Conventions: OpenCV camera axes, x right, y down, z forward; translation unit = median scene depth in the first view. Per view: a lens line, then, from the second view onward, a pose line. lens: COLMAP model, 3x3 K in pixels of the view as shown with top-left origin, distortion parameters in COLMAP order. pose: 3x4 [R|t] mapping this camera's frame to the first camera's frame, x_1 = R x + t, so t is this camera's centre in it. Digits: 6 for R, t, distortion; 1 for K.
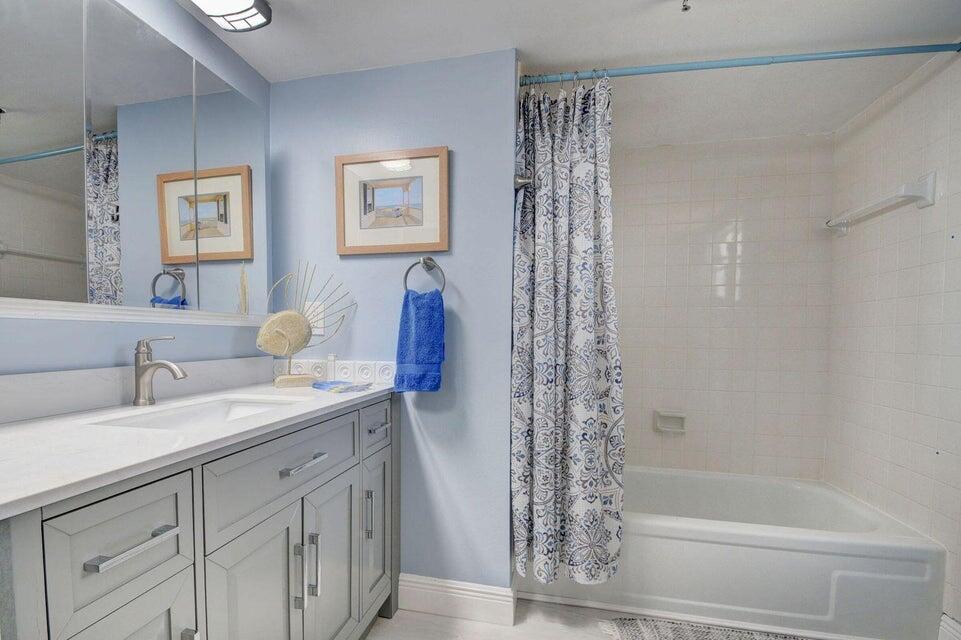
lens RADIAL K [[424.8, 0, 475.6], [0, 424.8, 350.8], [0, 0, 1]] dist [0.012748, -0.016274]
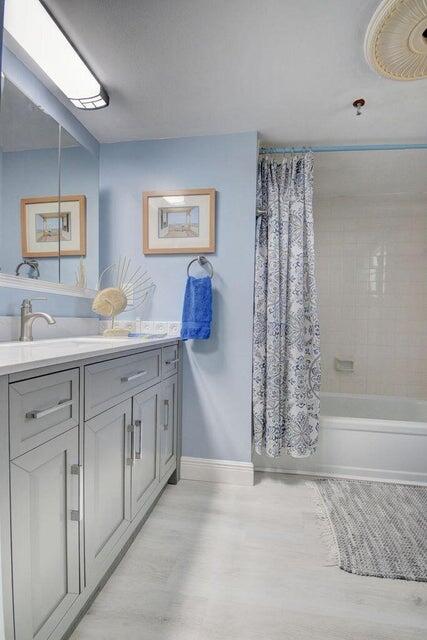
lens RADIAL K [[282.9, 0, 236.0], [0, 282.9, 326.4], [0, 0, 1]] dist [0.012748, -0.016274]
pose [[0.996724, 0.008117, 0.080473, -0.068505], [-0.006749, 0.999828, -0.017254, 0.062461], [-0.080599, 0.016654, 0.996607, -0.072856]]
